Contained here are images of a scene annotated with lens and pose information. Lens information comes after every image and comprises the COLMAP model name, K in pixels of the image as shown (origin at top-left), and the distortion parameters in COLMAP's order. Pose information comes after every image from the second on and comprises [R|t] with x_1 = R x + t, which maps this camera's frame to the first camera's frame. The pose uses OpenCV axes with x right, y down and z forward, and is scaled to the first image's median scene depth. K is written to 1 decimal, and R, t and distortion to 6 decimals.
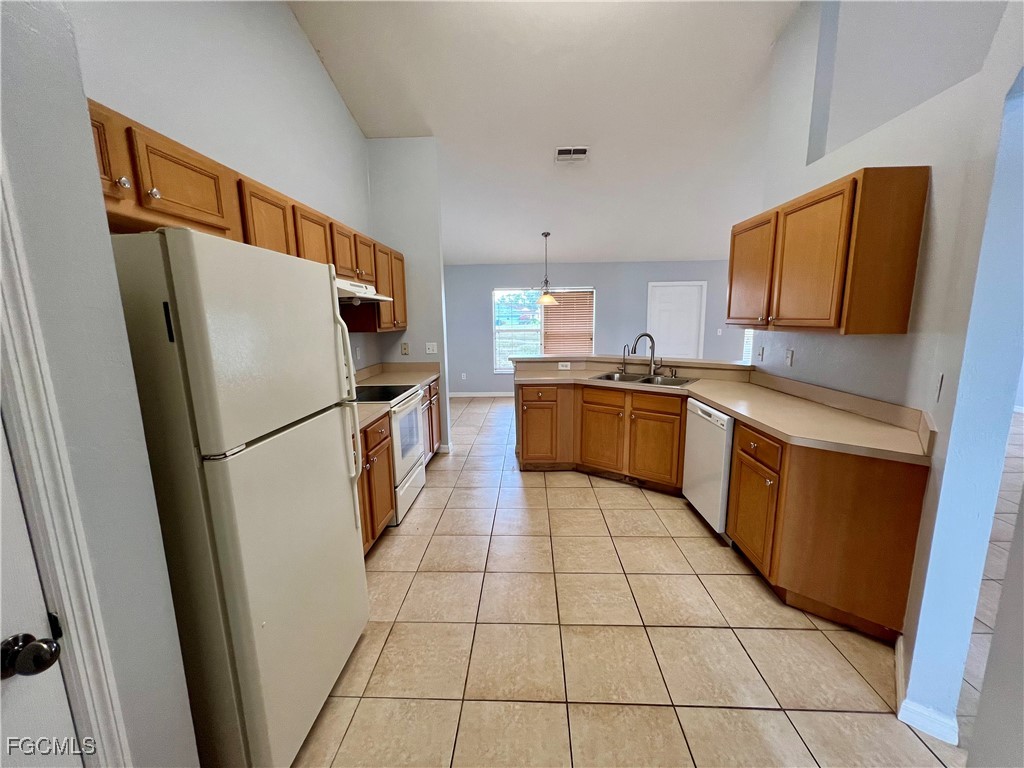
lens RADIAL K [[409.3, 0, 512.0], [0, 409.3, 384.0], [0, 0, 1]] dist [-0.000732, -0.000175]
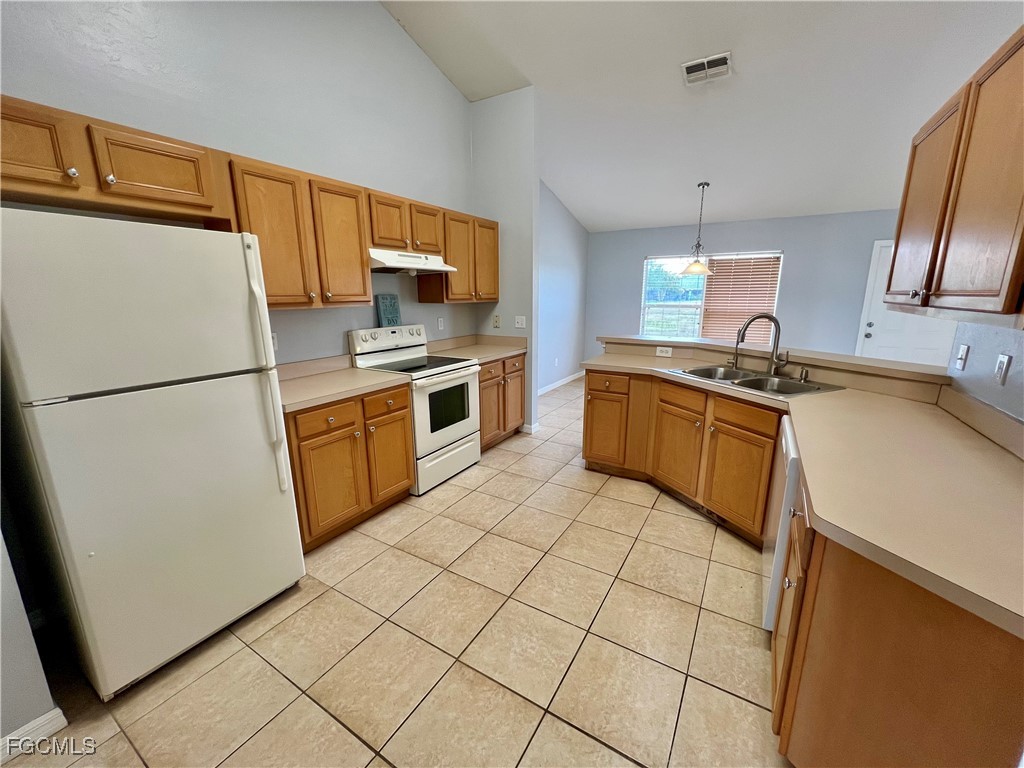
lens RADIAL K [[409.4, 0, 512.0], [0, 409.4, 384.0], [0, 0, 1]] dist [-0.000578, -0.000143]
pose [[0.876075, 0.115038, -0.468251, 0.295449], [-0.085496, 0.992796, 0.083949, -0.027833], [0.474535, -0.033512, 0.879598, 0.183455]]
